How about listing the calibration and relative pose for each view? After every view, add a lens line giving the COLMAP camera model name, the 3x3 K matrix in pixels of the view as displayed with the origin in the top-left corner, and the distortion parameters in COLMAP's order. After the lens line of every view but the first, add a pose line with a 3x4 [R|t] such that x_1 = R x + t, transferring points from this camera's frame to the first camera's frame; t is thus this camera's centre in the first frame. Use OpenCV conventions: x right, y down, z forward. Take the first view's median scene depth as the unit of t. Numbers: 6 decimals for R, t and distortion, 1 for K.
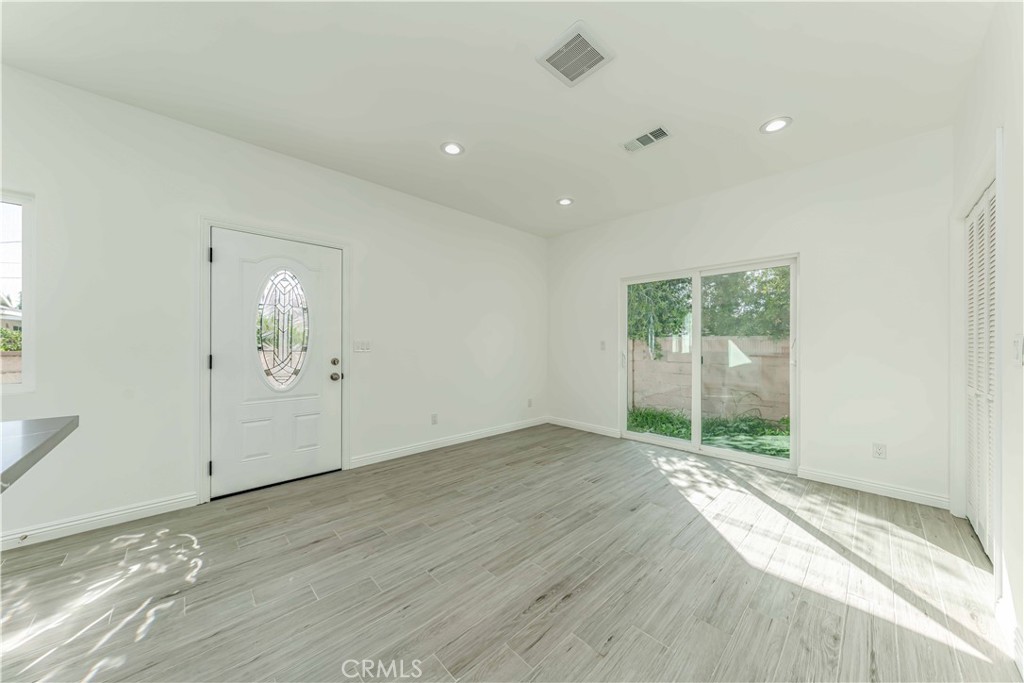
lens RADIAL K [[351.3, 0, 513.2], [0, 351.3, 342.5], [0, 0, 1]] dist [-0.001309, -0.000057]
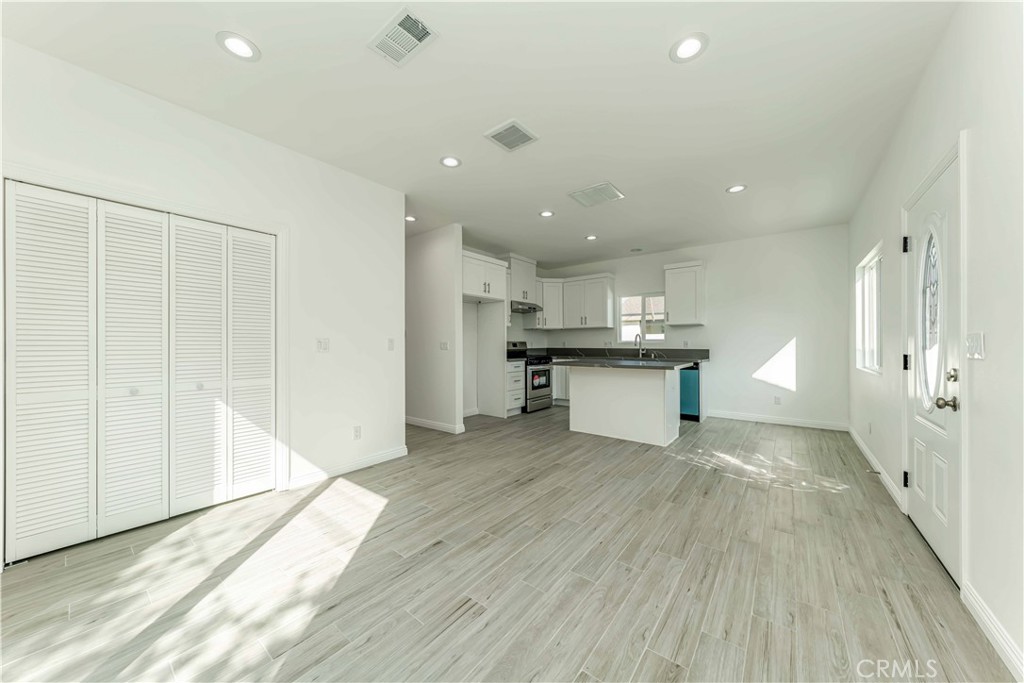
lens RADIAL K [[351.3, 0, 514.8], [0, 351.3, 343.2], [0, 0, 1]] dist [-0.001309, -0.000057]
pose [[-0.989606, 0.000135, -0.143805, 0.297525], [0.001092, 0.999978, -0.006575, 0.012900], [0.143801, -0.006664, -0.989584, 1.944437]]
